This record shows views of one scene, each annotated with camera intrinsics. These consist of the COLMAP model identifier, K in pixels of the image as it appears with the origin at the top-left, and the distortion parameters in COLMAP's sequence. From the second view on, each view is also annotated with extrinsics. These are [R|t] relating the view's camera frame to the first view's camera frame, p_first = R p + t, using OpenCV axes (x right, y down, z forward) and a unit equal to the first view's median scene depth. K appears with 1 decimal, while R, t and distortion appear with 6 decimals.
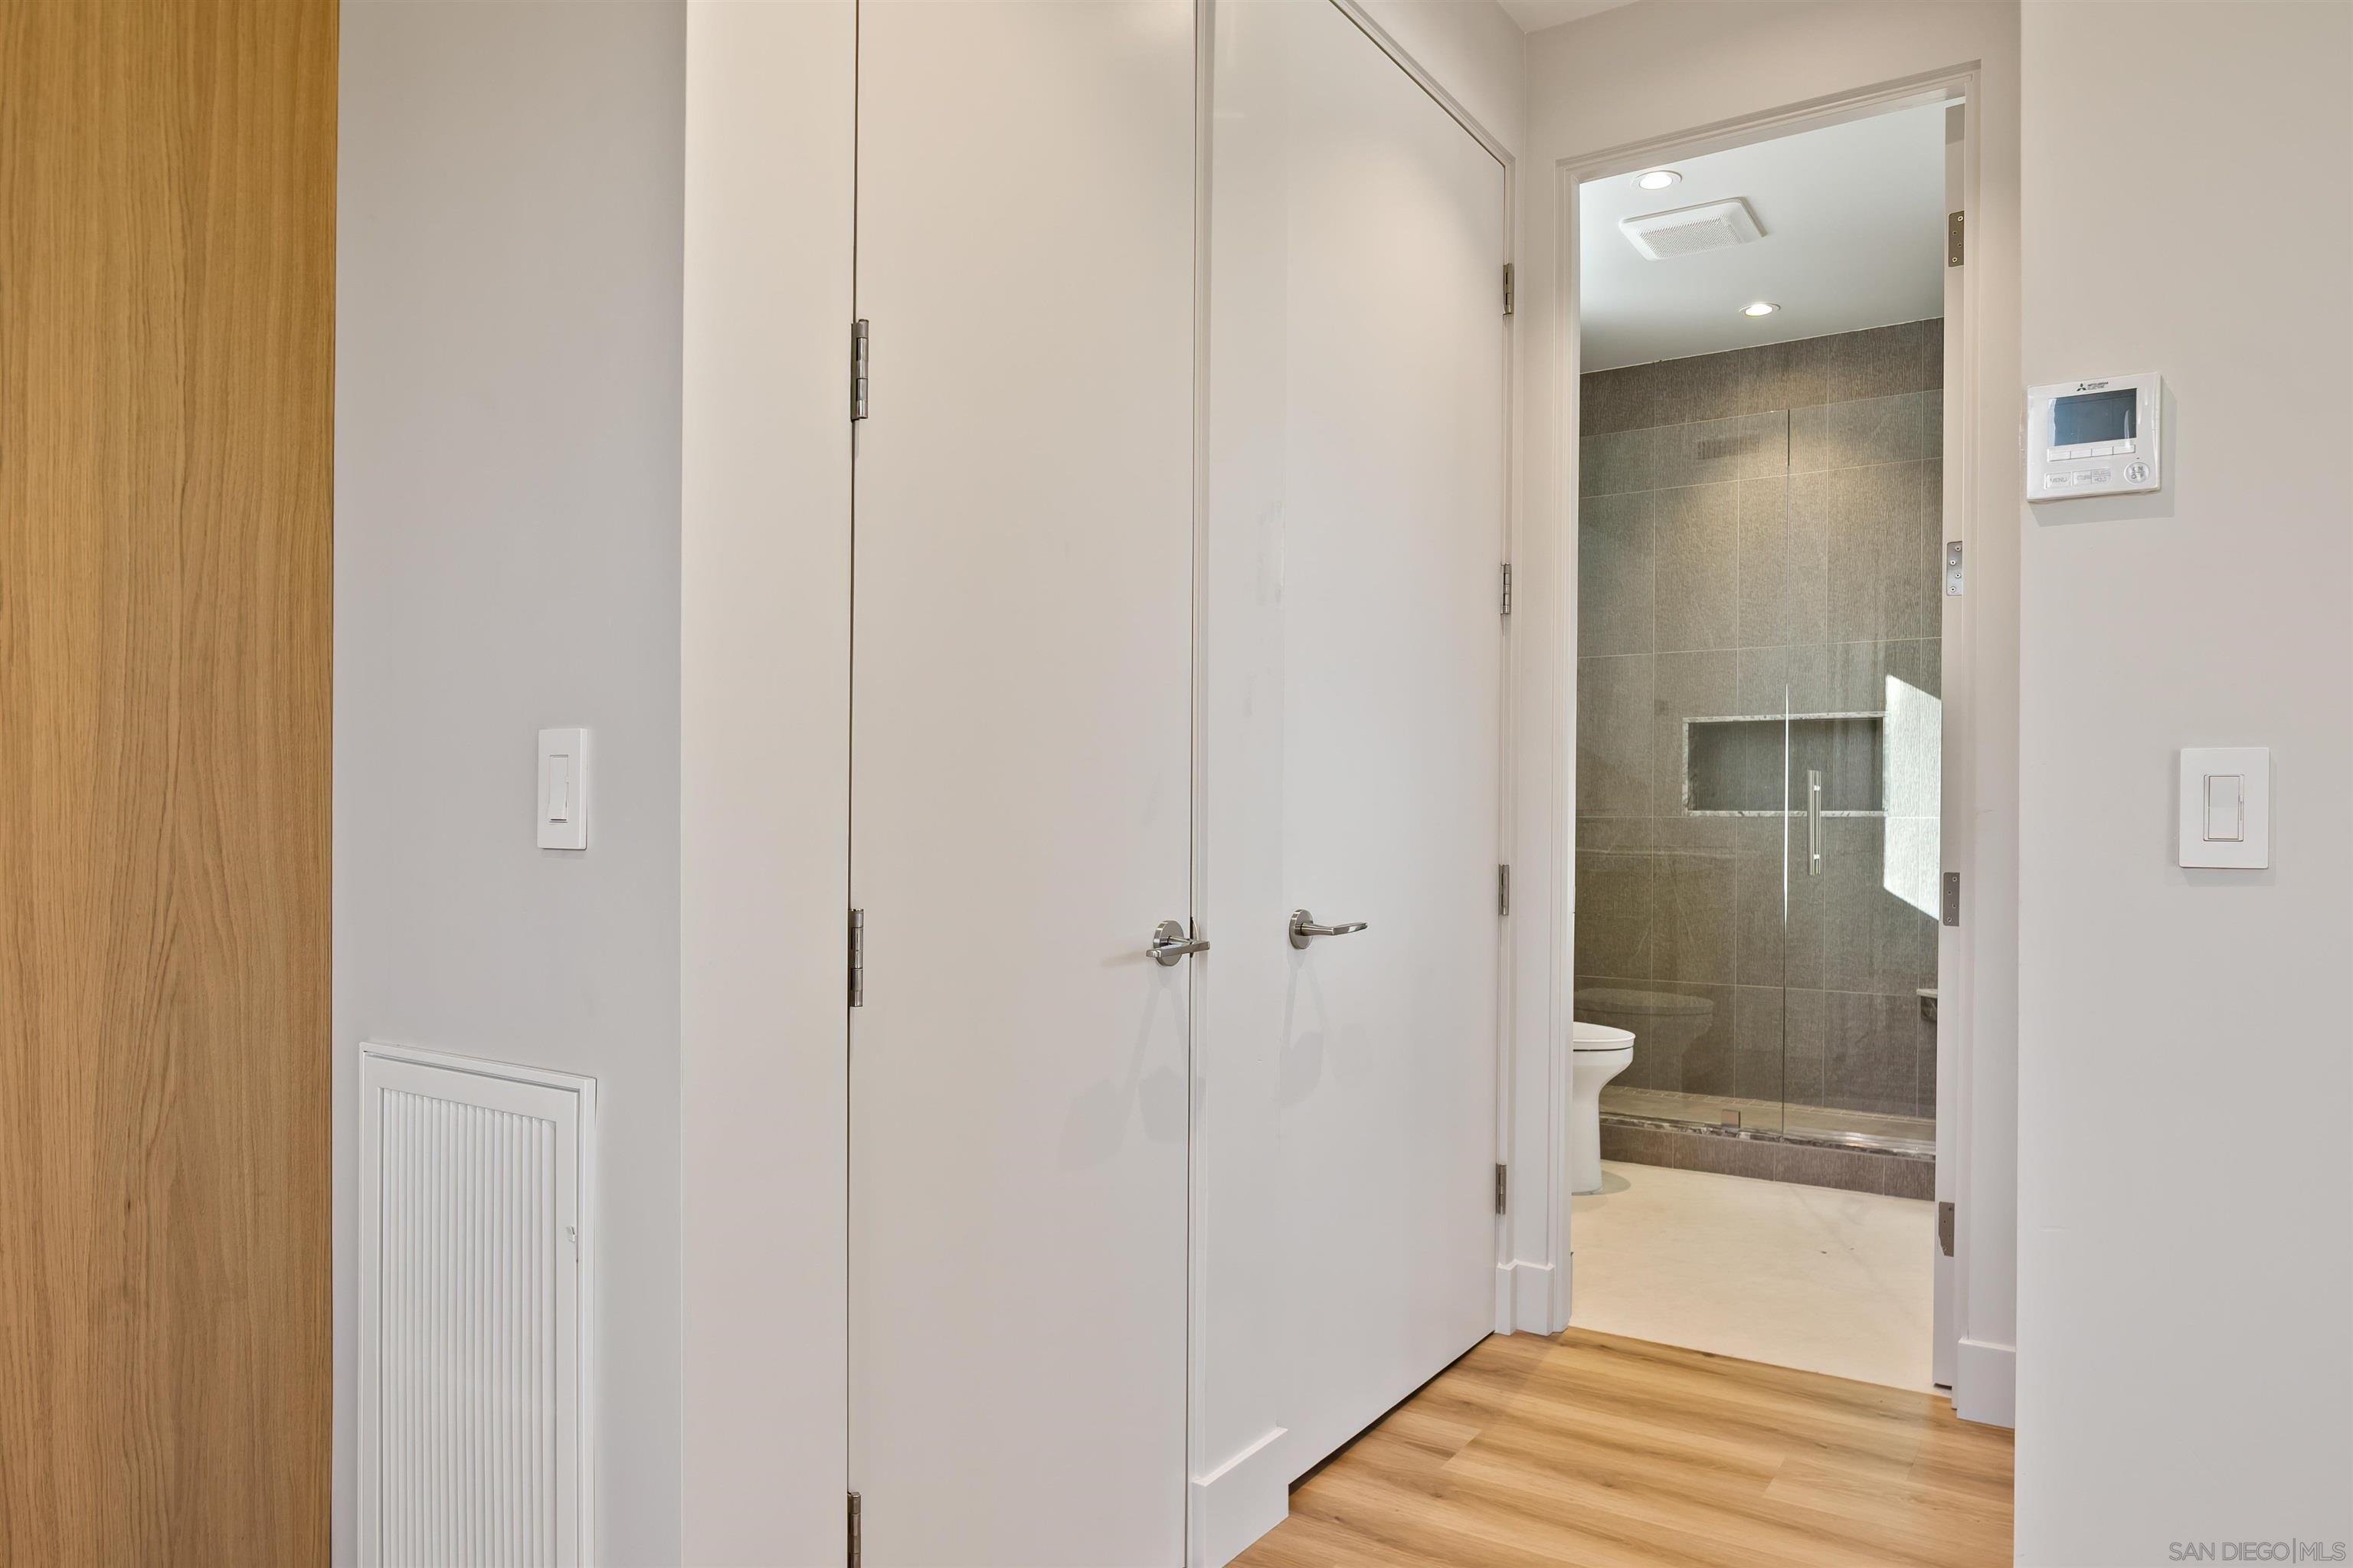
lens RADIAL K [[1527.5, 0, 1183.8], [0, 1527.5, 802.9], [0, 0, 1]] dist [0.020010, -0.000727]
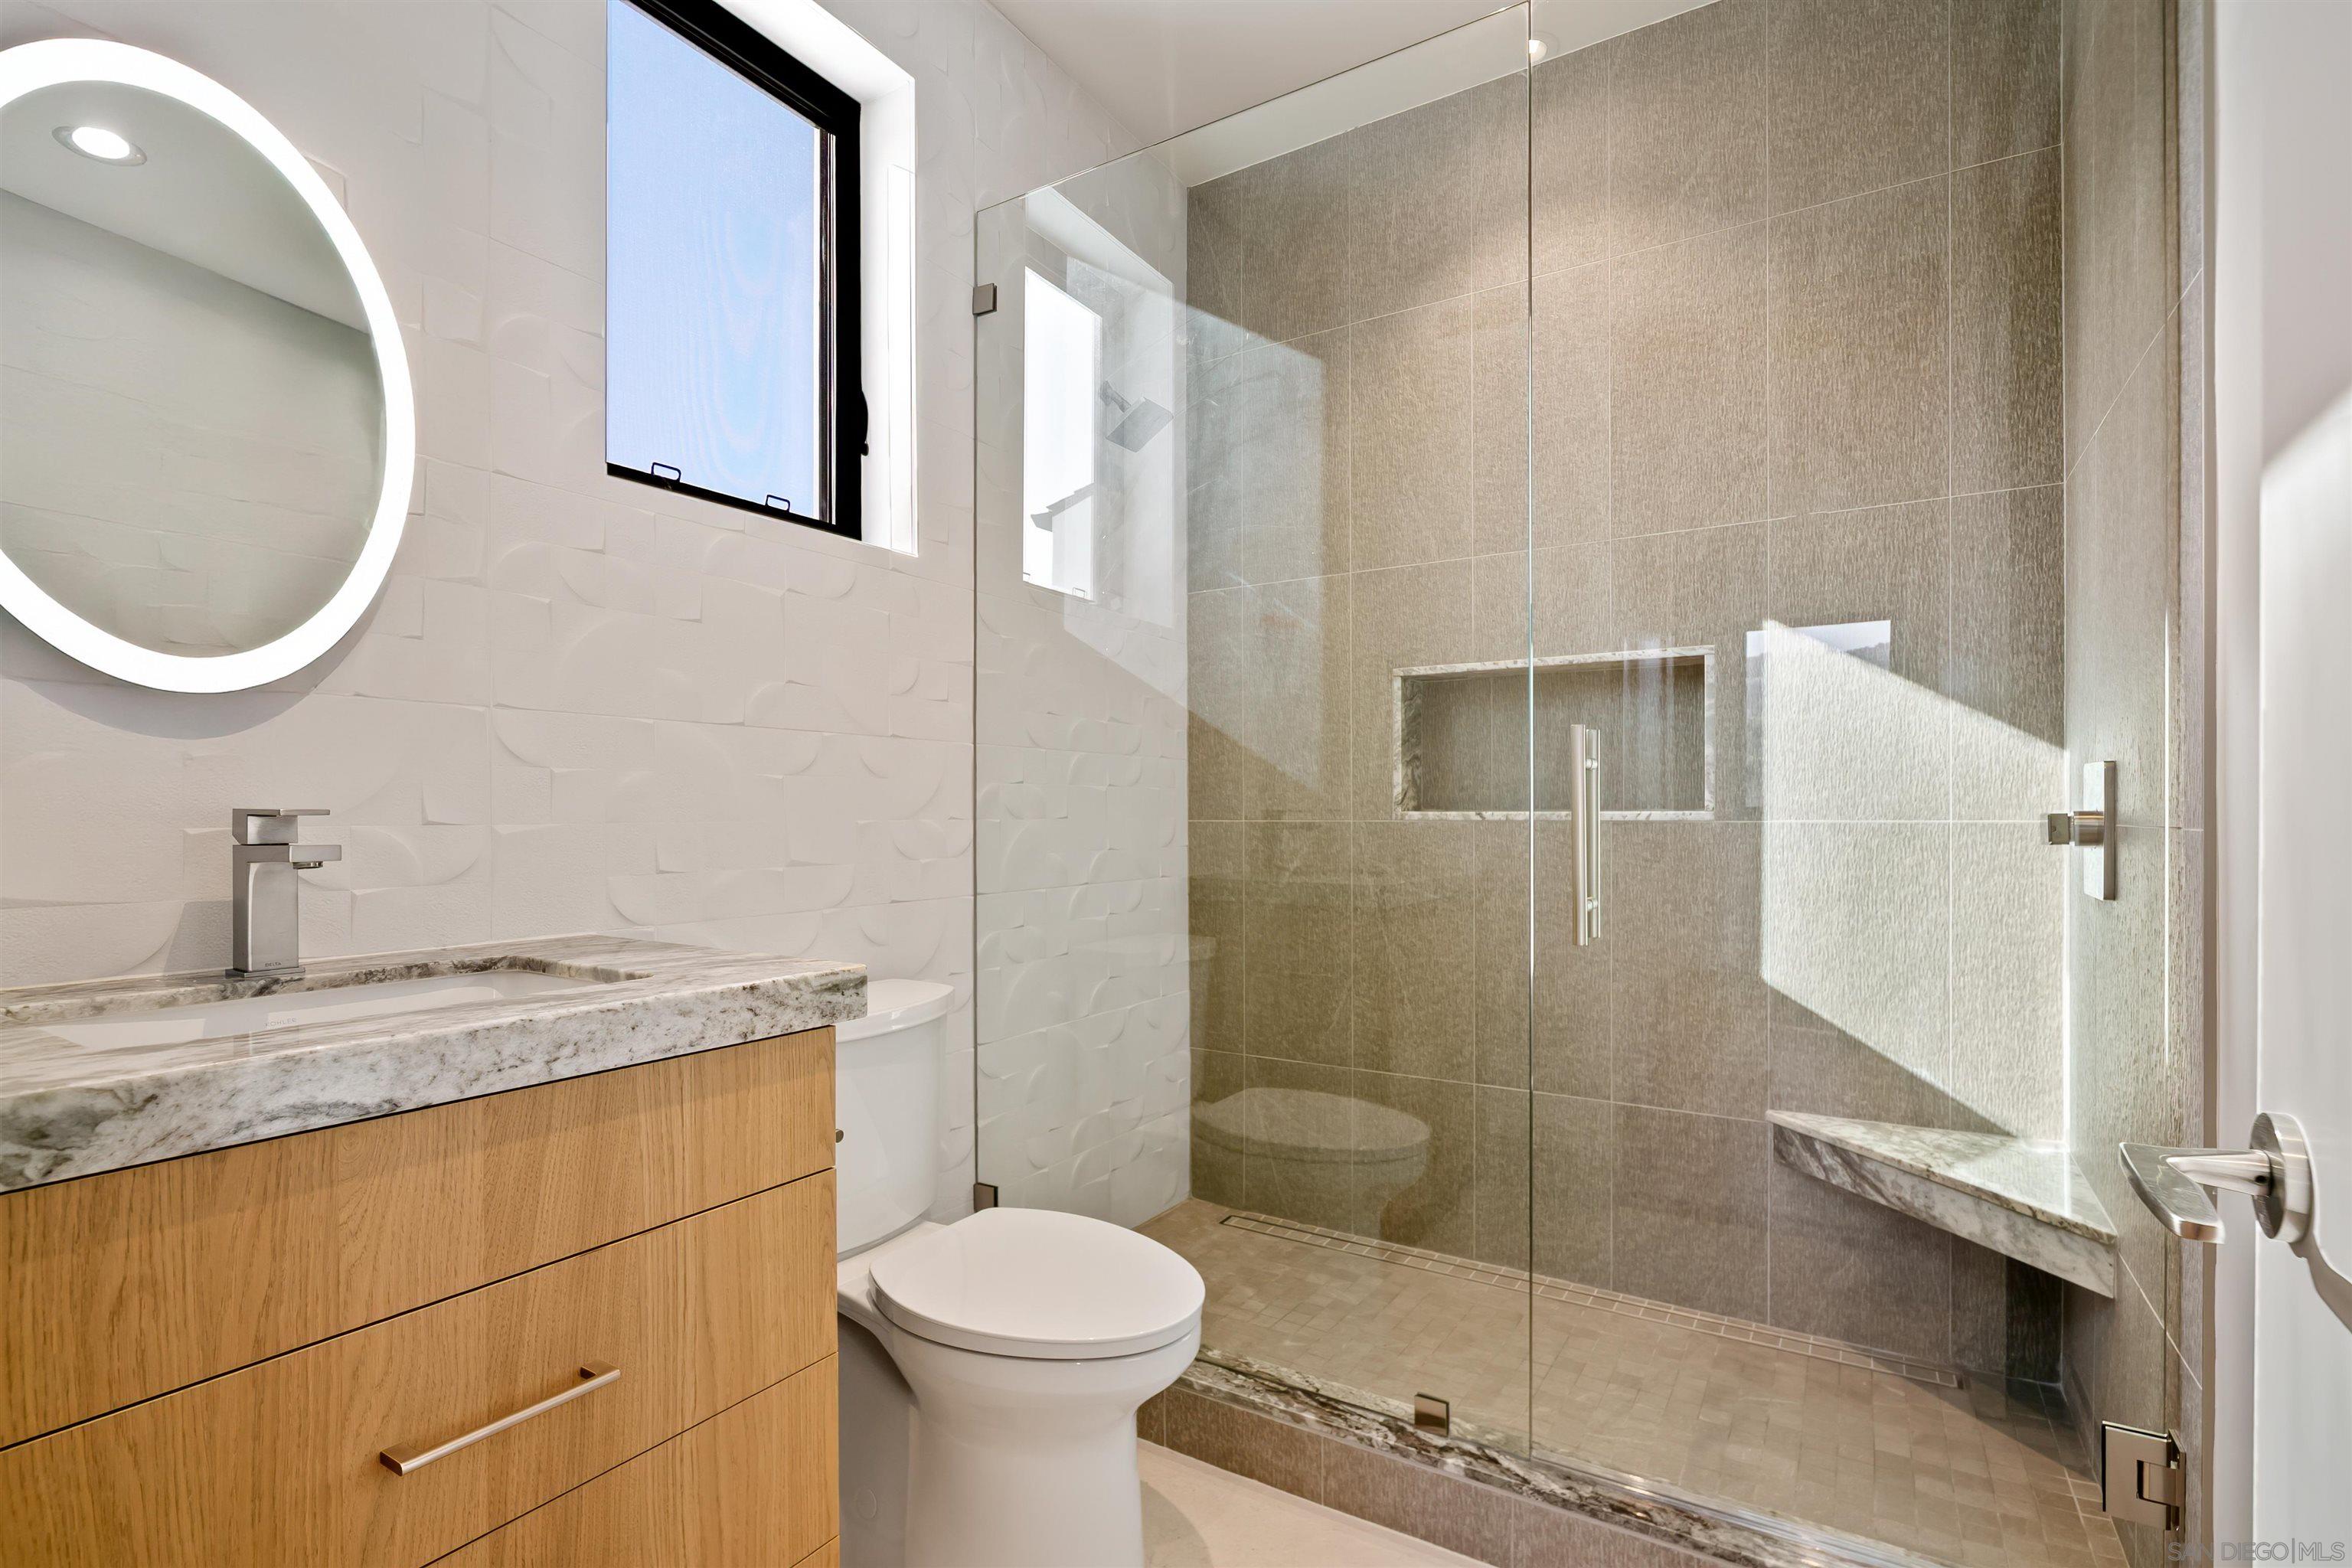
lens RADIAL K [[1072.9, 0, 1171.4], [0, 1072.9, 803.1], [0, 0, 1]] dist [0.000160, 0.000762]
pose [[0.999946, -0.006758, 0.007897, 0.231974], [0.006765, 0.999977, -0.000873, 0.001230], [-0.007890, 0.000926, 0.999968, 0.554543]]
